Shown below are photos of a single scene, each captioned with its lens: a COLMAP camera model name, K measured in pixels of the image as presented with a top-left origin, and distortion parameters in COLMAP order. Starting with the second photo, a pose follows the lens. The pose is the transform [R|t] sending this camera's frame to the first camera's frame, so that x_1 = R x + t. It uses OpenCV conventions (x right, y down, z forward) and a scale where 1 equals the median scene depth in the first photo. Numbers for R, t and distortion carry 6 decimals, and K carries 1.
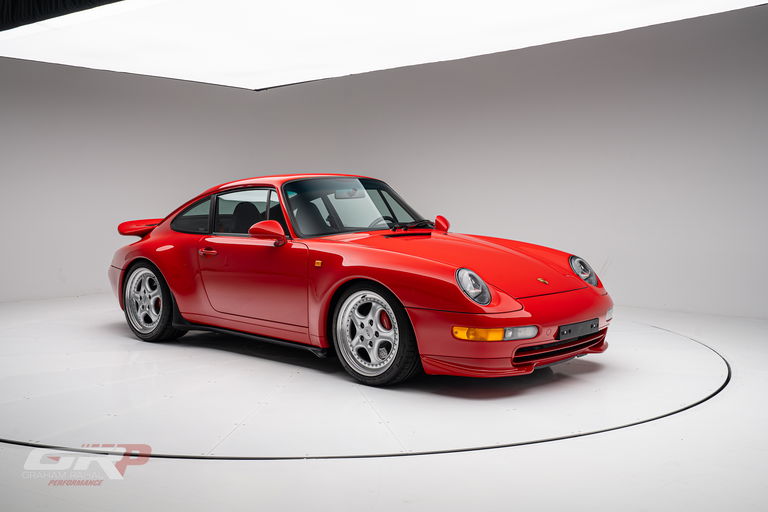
lens RADIAL K [[870.7, 0, 384.0], [0, 870.7, 256.0], [0, 0, 1]] dist [0.011432, 0.004993]
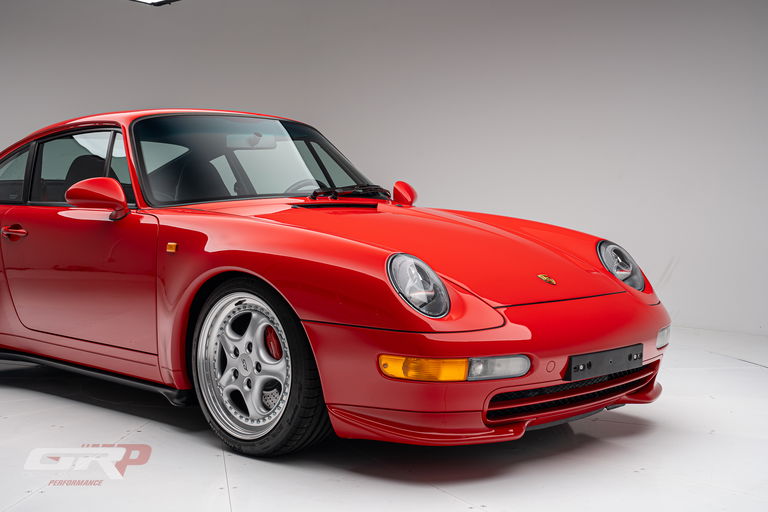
lens RADIAL K [[1116.4, 0, 384.0], [0, 1116.4, 256.0], [0, 0, 1]] dist [0.152878, 0.054147]
pose [[0.999921, 0.008368, -0.009378, 0.080467], [-0.008442, 0.999933, -0.007941, 0.020259], [0.009311, 0.008020, 0.999924, 0.245462]]
